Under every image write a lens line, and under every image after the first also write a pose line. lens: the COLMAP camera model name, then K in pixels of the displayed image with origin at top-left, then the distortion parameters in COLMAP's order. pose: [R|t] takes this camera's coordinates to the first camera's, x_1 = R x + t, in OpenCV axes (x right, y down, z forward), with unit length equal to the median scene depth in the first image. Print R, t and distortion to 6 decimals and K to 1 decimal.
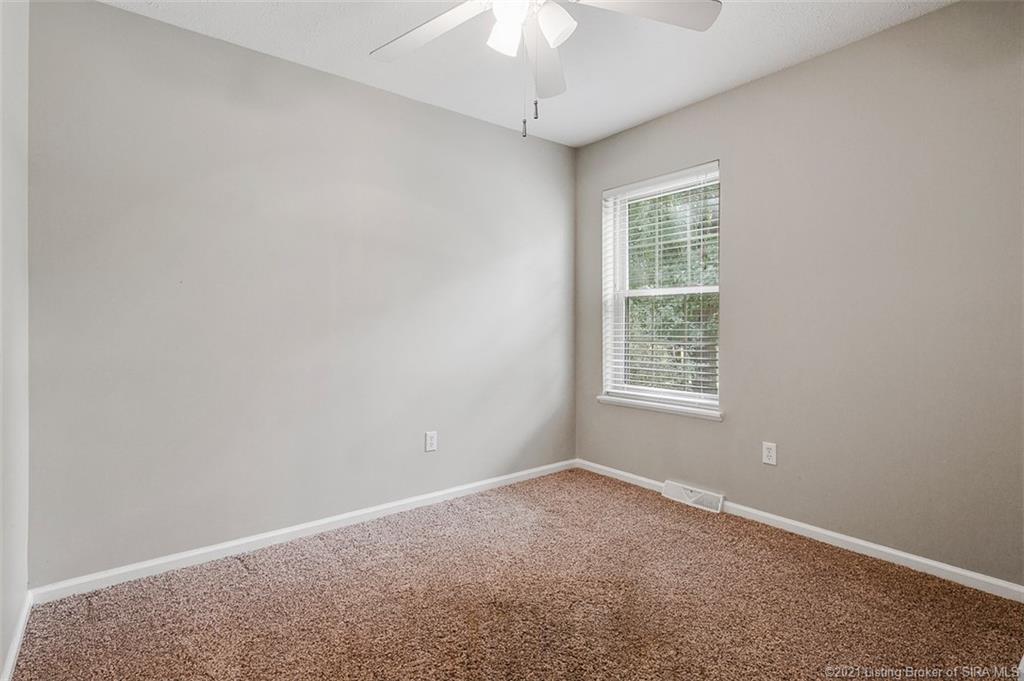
lens RADIAL K [[496.6, 0, 509.7], [0, 496.6, 339.2], [0, 0, 1]] dist [0.004177, -0.005271]
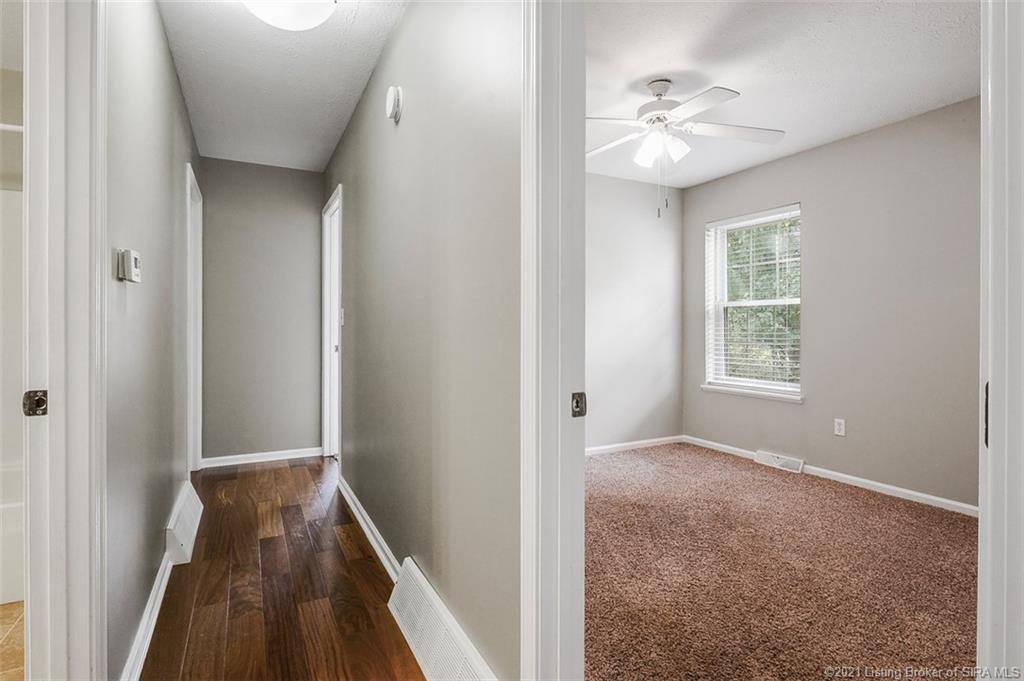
lens RADIAL K [[496.6, 0, 515.0], [0, 496.6, 332.2], [0, 0, 1]] dist [0.004177, -0.005271]
pose [[0.984449, 0.004676, -0.175606, -0.072828], [-0.008368, 0.999759, -0.020291, 0.009639], [0.175469, 0.021445, 0.984251, -0.352875]]
